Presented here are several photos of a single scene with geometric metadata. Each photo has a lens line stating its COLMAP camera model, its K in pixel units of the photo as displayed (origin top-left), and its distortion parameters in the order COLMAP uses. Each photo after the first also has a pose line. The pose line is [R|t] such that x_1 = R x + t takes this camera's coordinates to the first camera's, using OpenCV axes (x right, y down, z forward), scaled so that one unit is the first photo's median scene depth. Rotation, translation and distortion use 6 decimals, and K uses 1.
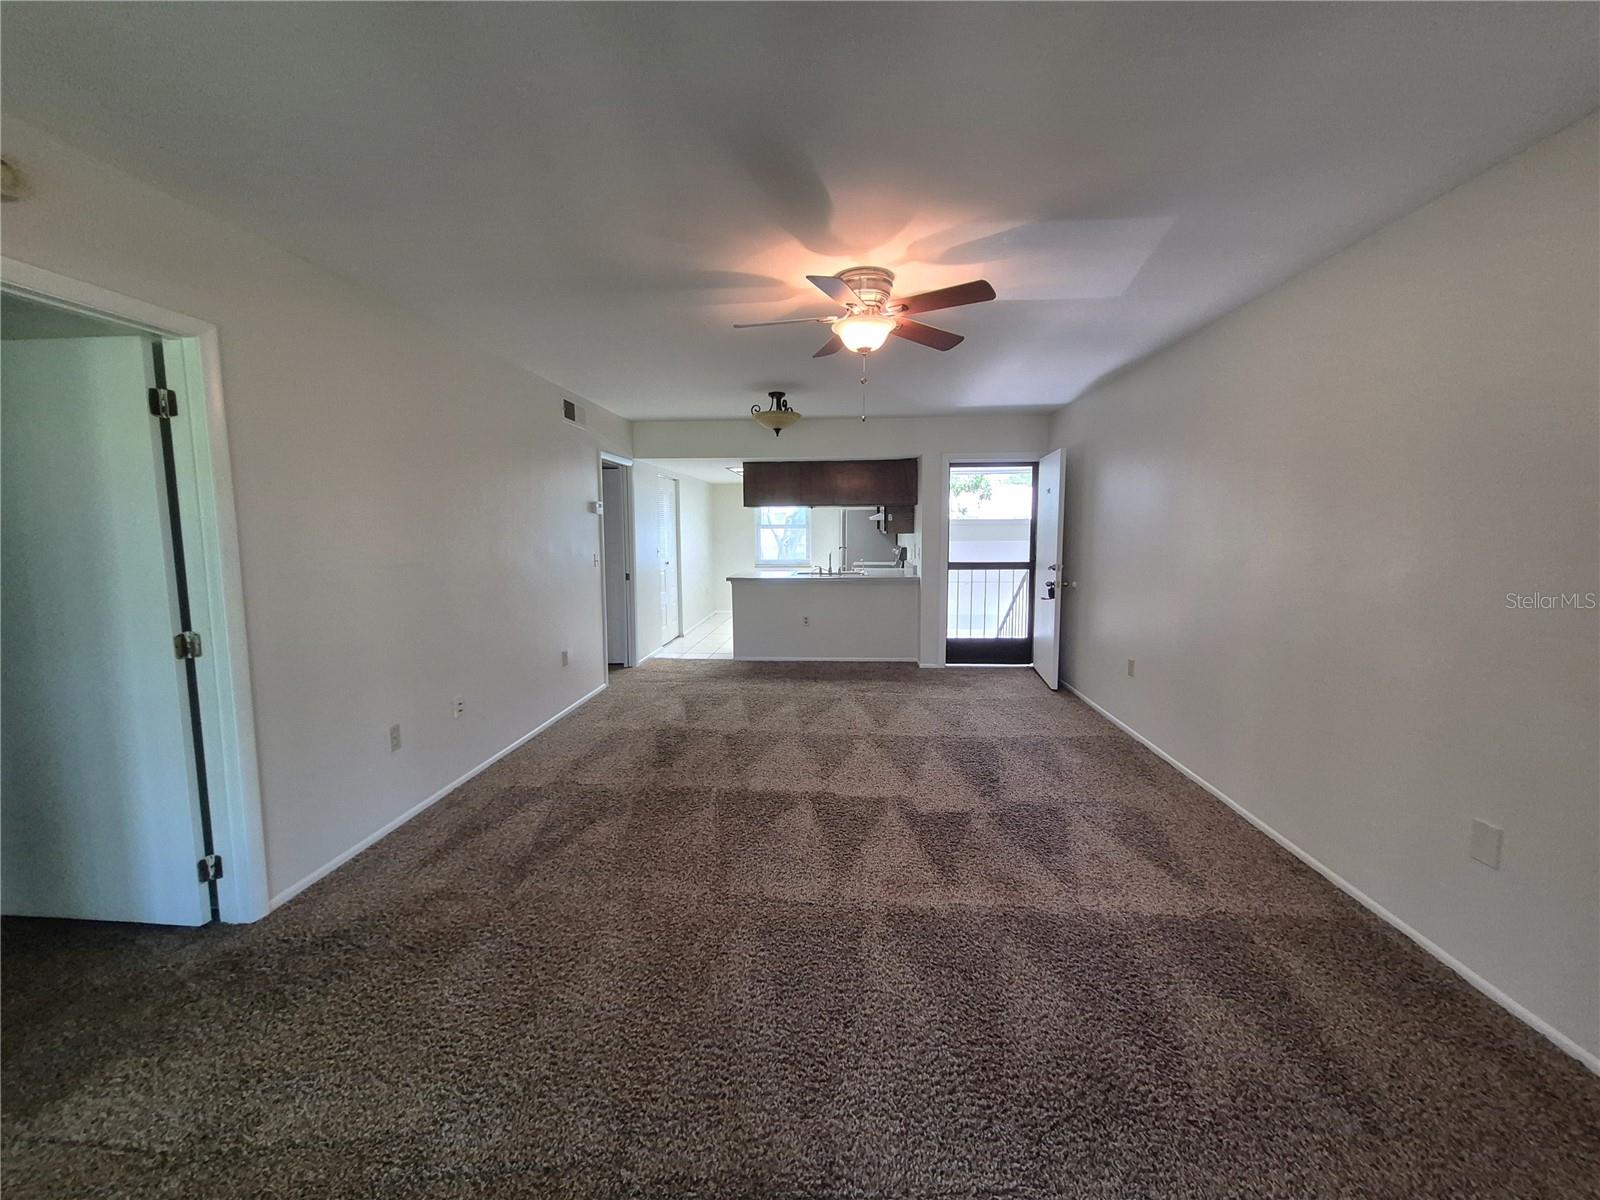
lens RADIAL K [[629.6, 0, 802.1], [0, 629.6, 590.4], [0, 0, 1]] dist [0.004969, -0.000630]
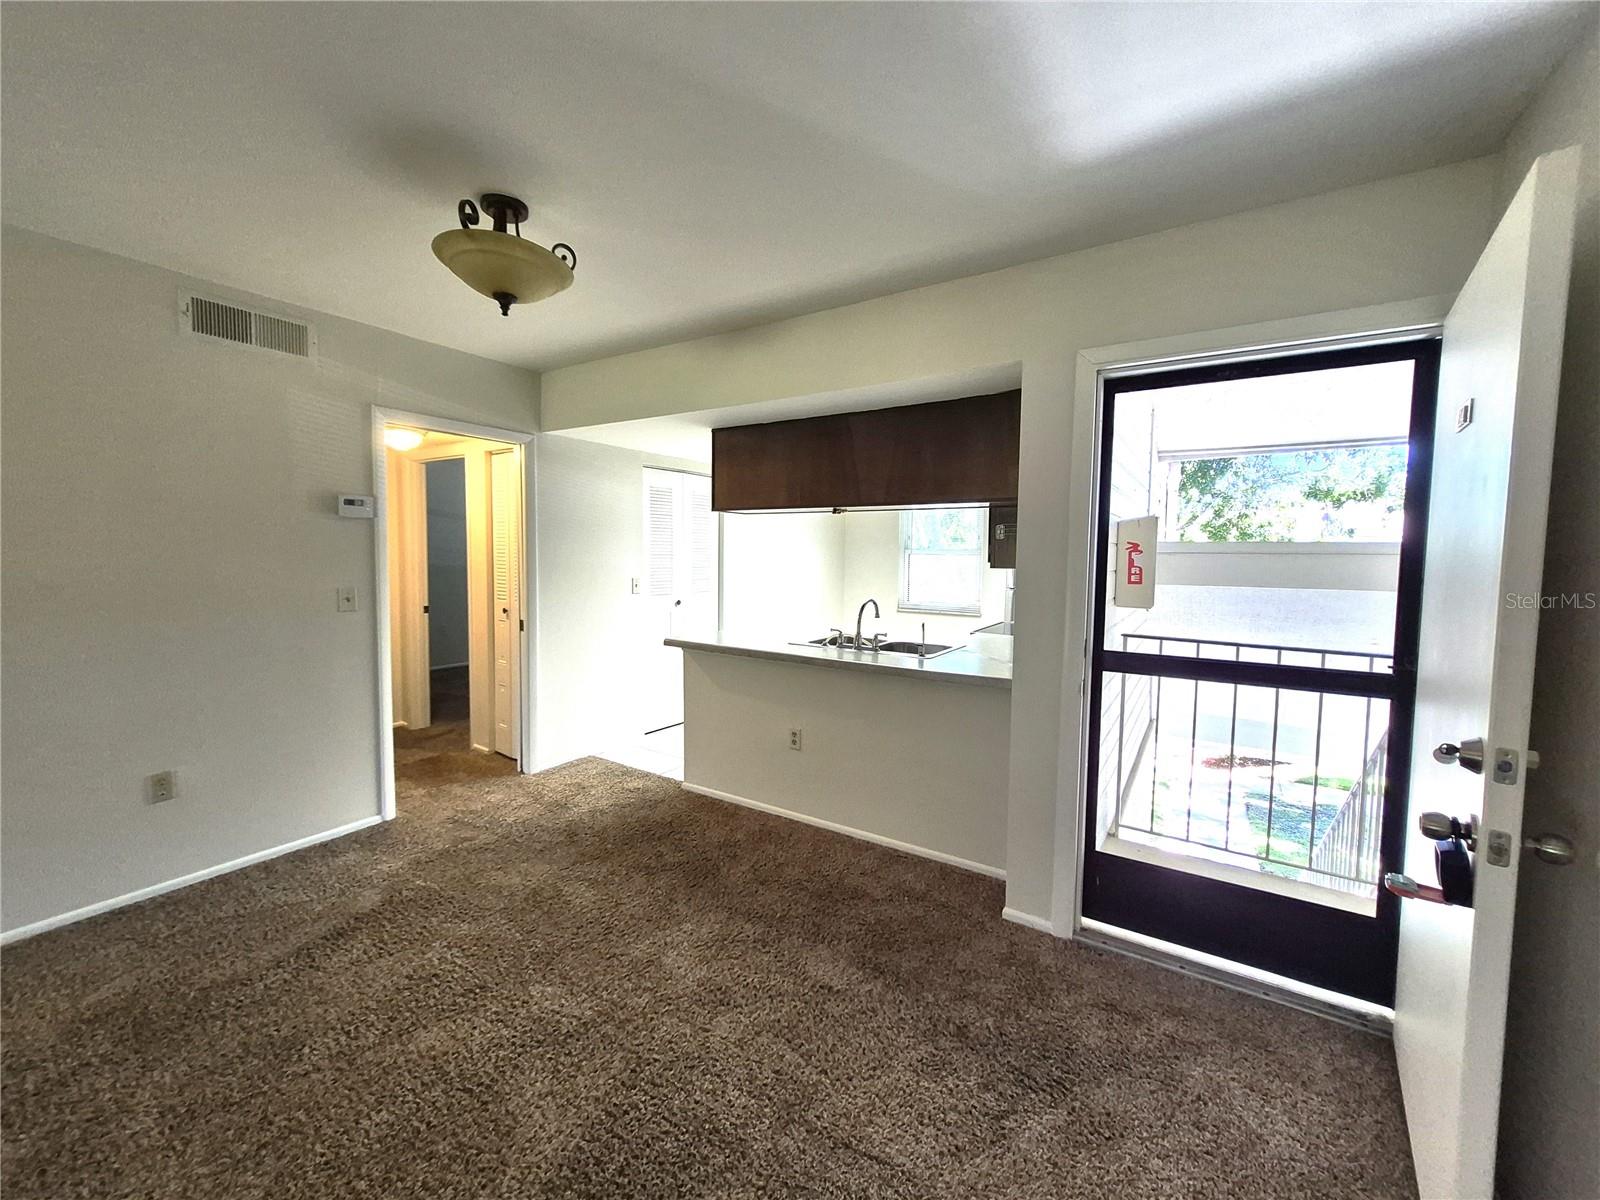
lens RADIAL K [[629.6, 0, 802.1], [0, 629.6, 590.4], [0, 0, 1]] dist [0.004969, -0.000630]
pose [[0.884381, 0.052736, -0.463777, 0.240559], [-0.067049, 0.997646, -0.014414, -0.061854], [0.461925, 0.043844, 0.885835, 0.573931]]
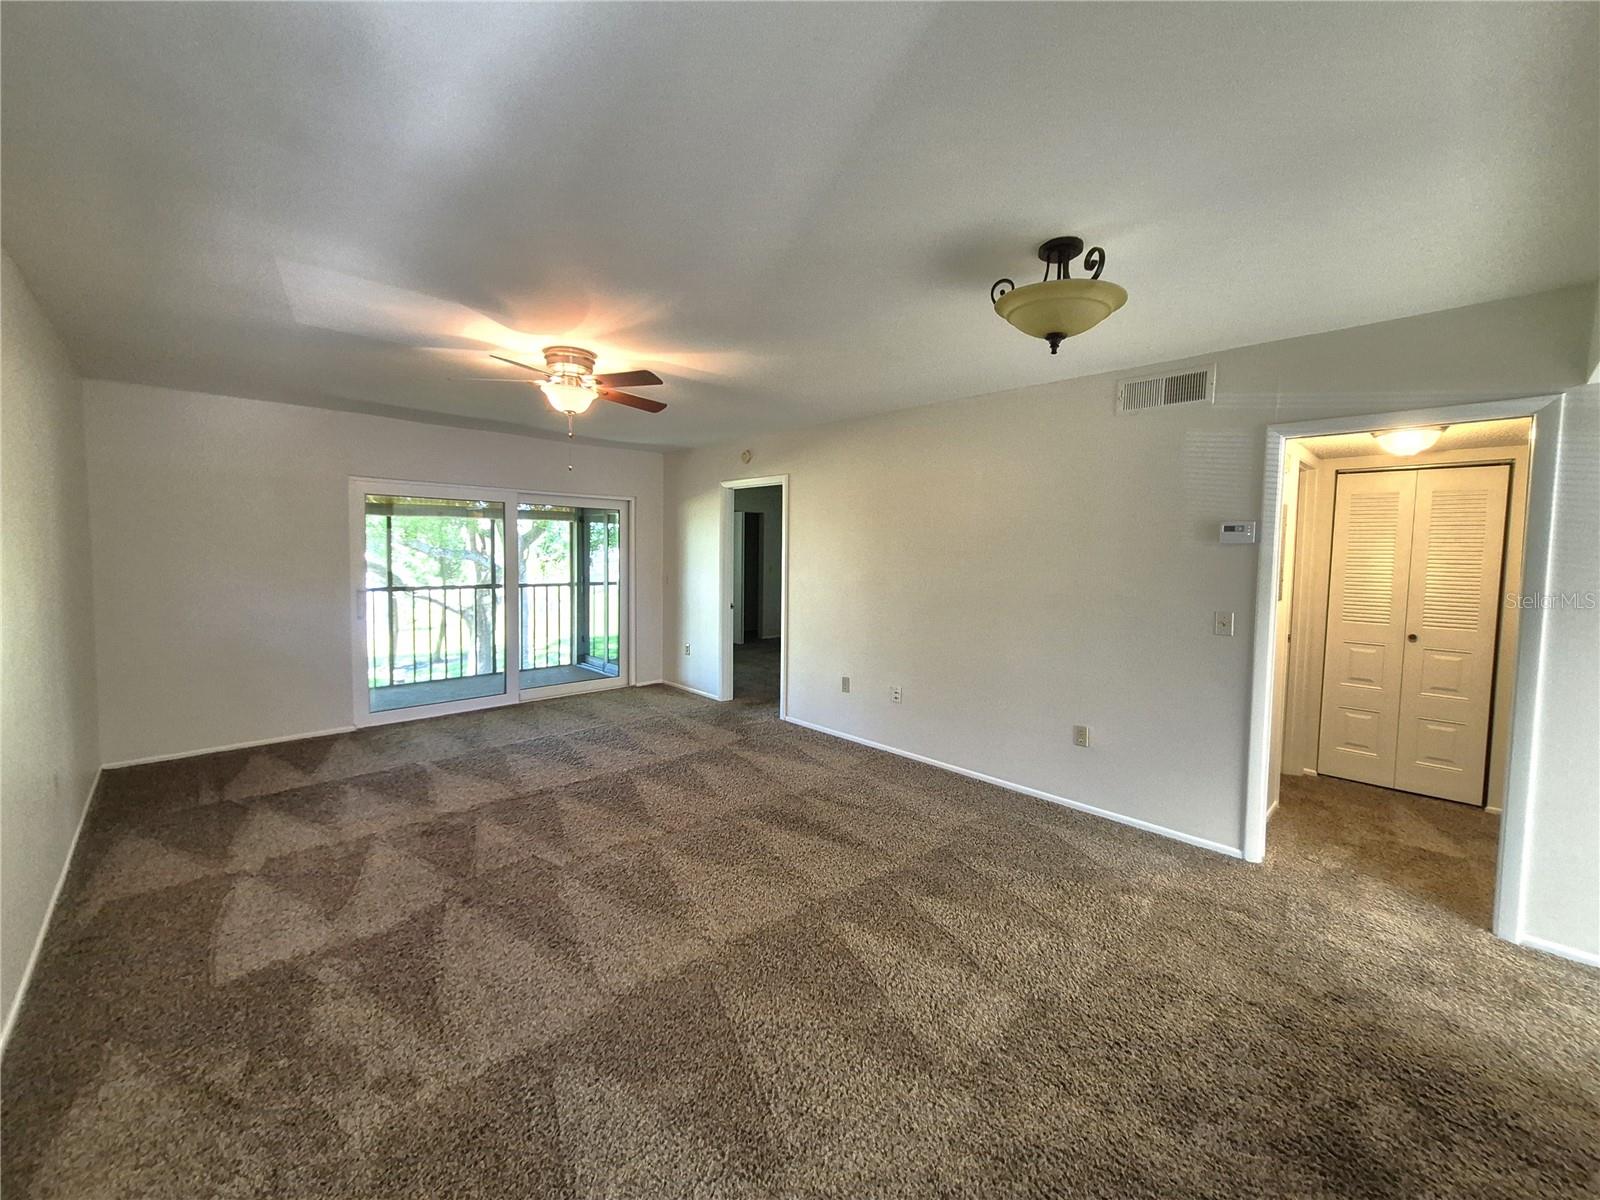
lens RADIAL K [[629.6, 0, 802.1], [0, 629.6, 590.4], [0, 0, 1]] dist [0.004969, -0.000630]
pose [[-0.655259, 0.055269, -0.753380, 0.291492], [-0.074551, 0.987720, 0.137301, -0.104203], [0.751716, 0.146133, -0.643092, 0.882243]]
